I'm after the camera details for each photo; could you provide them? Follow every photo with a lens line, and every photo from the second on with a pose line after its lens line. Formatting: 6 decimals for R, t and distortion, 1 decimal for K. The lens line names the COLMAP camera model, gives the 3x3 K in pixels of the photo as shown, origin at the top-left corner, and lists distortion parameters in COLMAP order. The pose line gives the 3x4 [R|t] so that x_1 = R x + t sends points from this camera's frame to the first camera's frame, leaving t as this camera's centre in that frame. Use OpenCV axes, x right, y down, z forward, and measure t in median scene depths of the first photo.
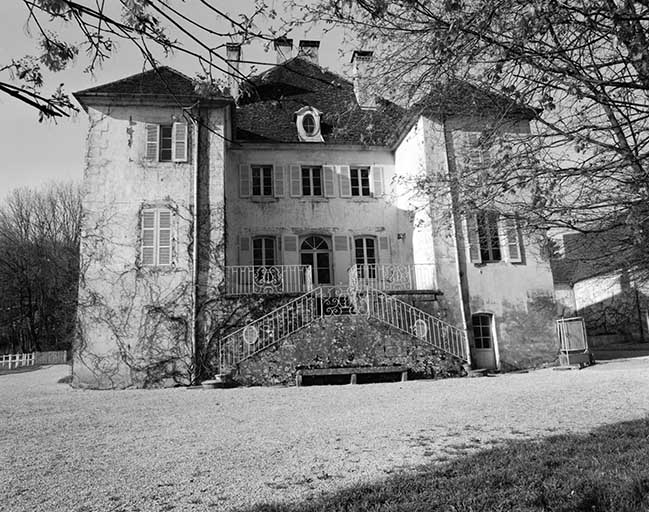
lens RADIAL K [[499.0, 0, 296.0], [0, 499.0, 255.1], [0, 0, 1]] dist [-0.060276, 0.006187]
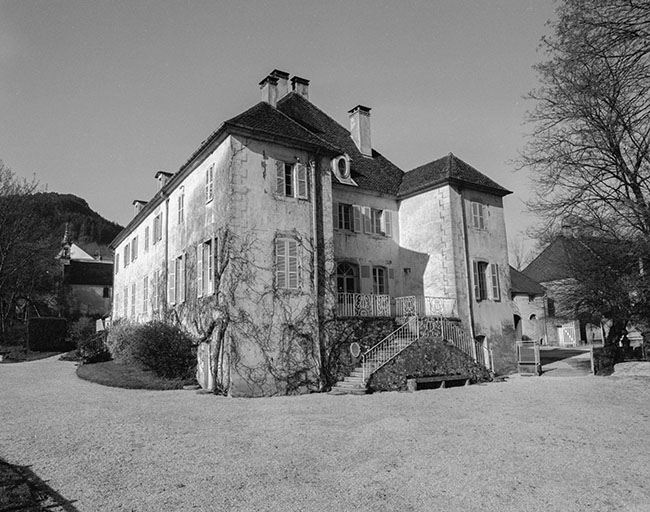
lens RADIAL K [[499.7, 0, 296.4], [0, 499.7, 255.1], [0, 0, 1]] dist [-0.060276, 0.006187]
pose [[0.904822, 0.095857, 0.414859, -0.743672], [-0.103232, 0.994646, -0.004671, -0.052636], [-0.413086, -0.038601, 0.909874, -0.061979]]
